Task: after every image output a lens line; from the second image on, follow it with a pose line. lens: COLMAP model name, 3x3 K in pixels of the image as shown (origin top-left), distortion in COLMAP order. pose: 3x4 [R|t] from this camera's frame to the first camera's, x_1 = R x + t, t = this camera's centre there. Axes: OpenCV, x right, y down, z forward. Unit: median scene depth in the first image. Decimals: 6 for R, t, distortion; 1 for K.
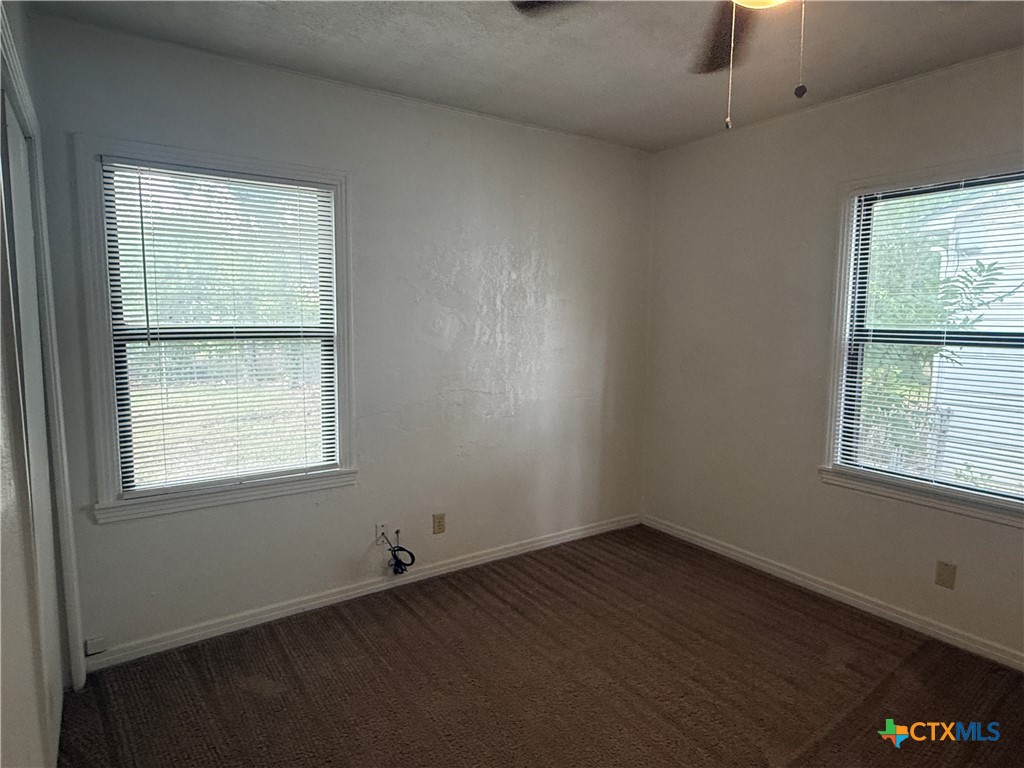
lens RADIAL K [[631.2, 0, 507.9], [0, 631.2, 387.6], [0, 0, 1]] dist [0.003217, 0.001981]
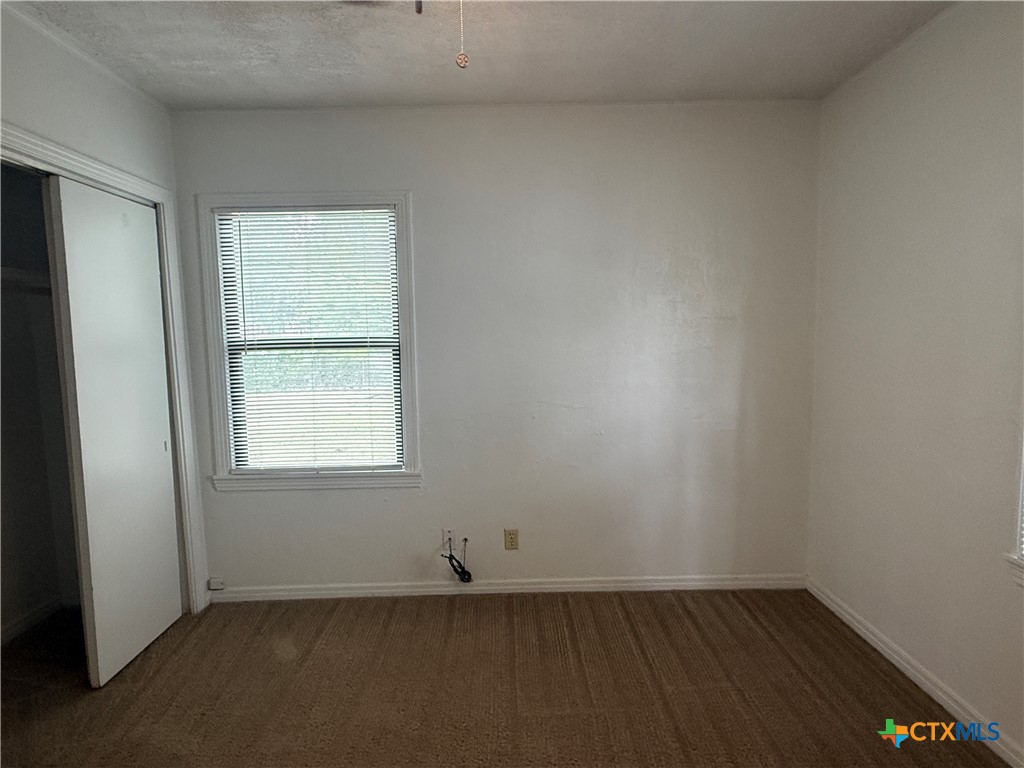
lens RADIAL K [[631.2, 0, 508.4], [0, 631.2, 387.4], [0, 0, 1]] dist [0.003217, 0.001981]
pose [[0.816762, 0.038286, -0.575703, 0.473197], [-0.041451, 0.999111, 0.007636, -0.025958], [0.575484, 0.017626, 0.817623, 0.224722]]
